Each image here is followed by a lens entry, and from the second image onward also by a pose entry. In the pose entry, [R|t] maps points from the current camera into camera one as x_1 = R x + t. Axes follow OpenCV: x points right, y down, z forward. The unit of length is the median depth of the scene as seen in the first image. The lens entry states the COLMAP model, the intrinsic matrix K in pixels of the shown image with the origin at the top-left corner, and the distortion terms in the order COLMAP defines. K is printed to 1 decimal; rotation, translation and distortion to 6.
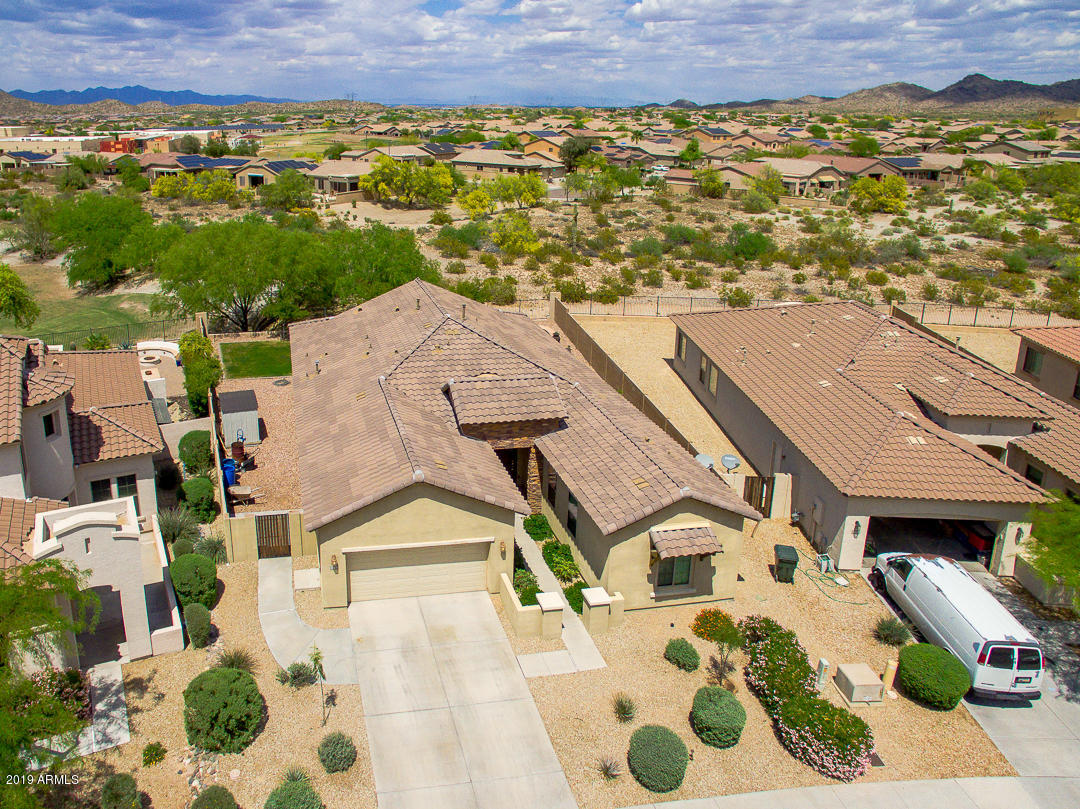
lens RADIAL K [[1053.6, 0, 519.6], [0, 1053.6, 429.8], [0, 0, 1]] dist [-0.244640, 0.310857]
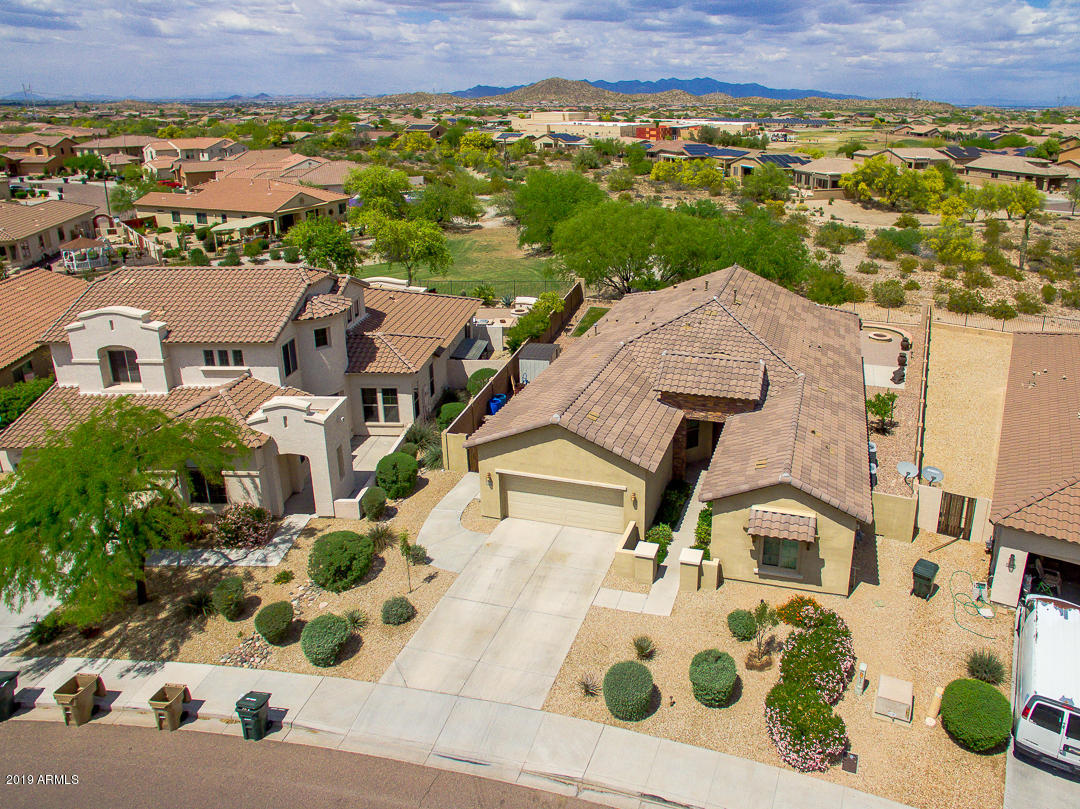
lens RADIAL K [[1053.6, 0, 519.6], [0, 1053.6, 429.8], [0, 0, 1]] dist [-0.244640, 0.310857]
pose [[0.835932, 0.163337, -0.523965, 0.115896], [-0.160227, 0.985728, 0.051659, 0.000514], [0.524924, 0.040769, 0.850172, -0.005475]]
